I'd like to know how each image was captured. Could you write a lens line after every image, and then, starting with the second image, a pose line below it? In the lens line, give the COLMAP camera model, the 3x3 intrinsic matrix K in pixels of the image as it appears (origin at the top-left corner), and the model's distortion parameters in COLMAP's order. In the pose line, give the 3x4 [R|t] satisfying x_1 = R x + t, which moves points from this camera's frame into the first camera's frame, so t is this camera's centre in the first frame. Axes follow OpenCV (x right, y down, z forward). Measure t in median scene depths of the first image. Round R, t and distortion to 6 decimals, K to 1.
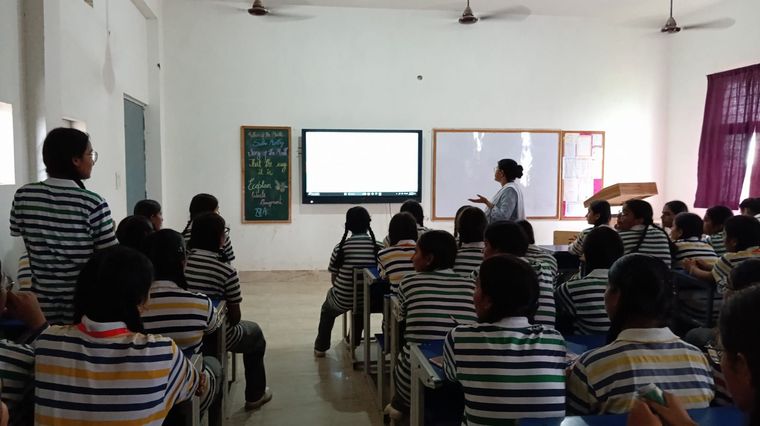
lens RADIAL K [[605.5, 0, 380.0], [0, 605.5, 213.0], [0, 0, 1]] dist [0.080372, -0.186147]
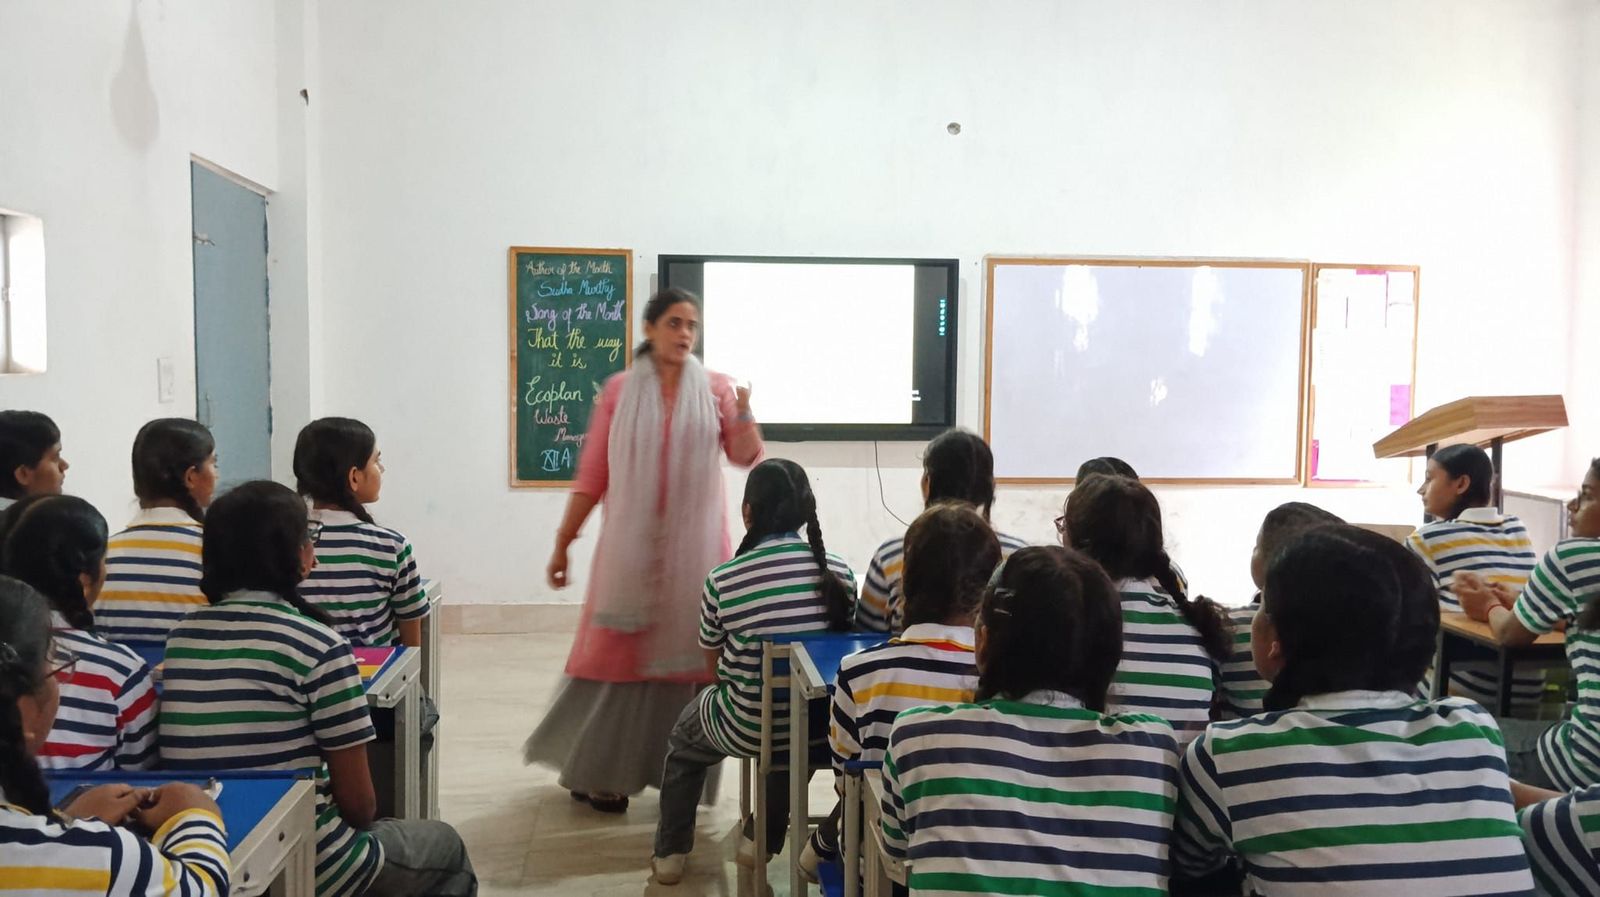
lens RADIAL K [[1274.7, 0, 800.0], [0, 1274.7, 448.5], [0, 0, 1]] dist [0.080372, -0.186147]
pose [[0.998851, 0.011020, -0.046636, 0.005794], [-0.011097, 0.999937, -0.001389, -0.009631], [0.046617, 0.001905, 0.998911, 0.156759]]
